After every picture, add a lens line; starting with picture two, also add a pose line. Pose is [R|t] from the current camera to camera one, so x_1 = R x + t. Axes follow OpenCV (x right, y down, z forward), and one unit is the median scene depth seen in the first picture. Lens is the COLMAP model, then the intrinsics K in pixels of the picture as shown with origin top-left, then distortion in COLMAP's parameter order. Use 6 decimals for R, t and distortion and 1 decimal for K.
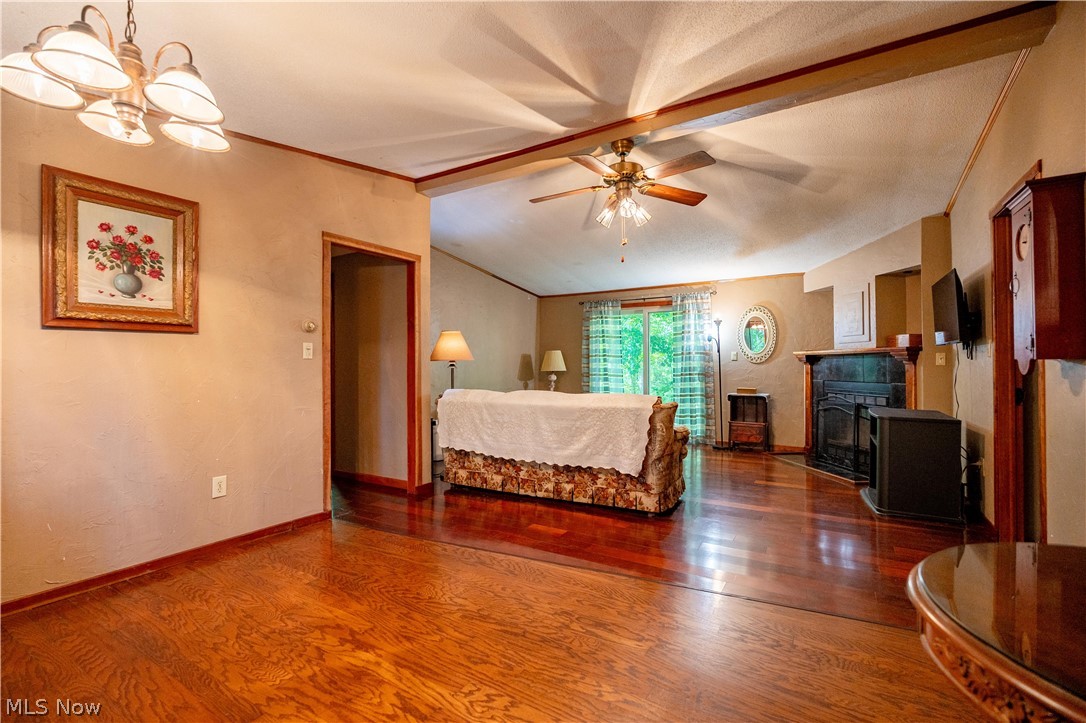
lens RADIAL K [[483.0, 0, 542.8], [0, 483.0, 363.3], [0, 0, 1]] dist [-0.002896, 0.000000]
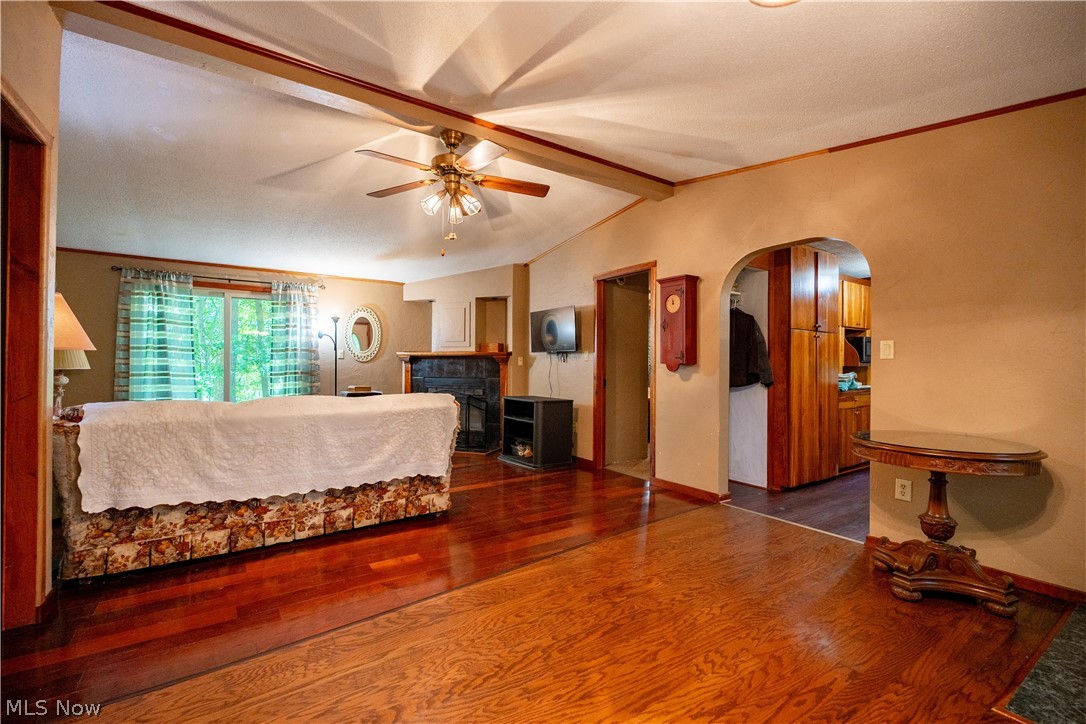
lens RADIAL K [[471.1, 0, 541.0], [0, 471.1, 363.6], [0, 0, 1]] dist [-0.003657, 0.000062]
pose [[0.417718, 0.010908, 0.908511, -0.515853], [-0.014095, 0.999885, -0.005525, 0.005797], [-0.908468, -0.010497, 0.417824, 0.368121]]
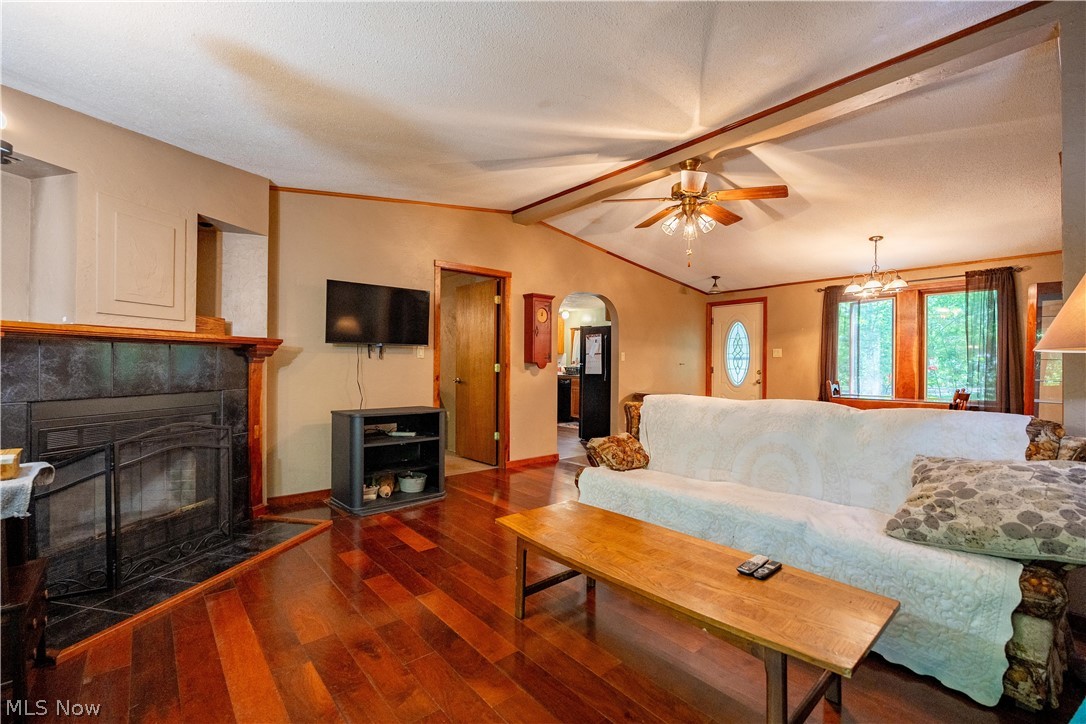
lens RADIAL K [[471.1, 0, 541.0], [0, 471.1, 363.6], [0, 0, 1]] dist [-0.003657, 0.000062]
pose [[-0.952076, 0.000482, 0.305860, 0.133584], [-0.000855, 0.999991, -0.004236, 0.008575], [-0.305859, -0.004294, -0.952067, 1.789492]]
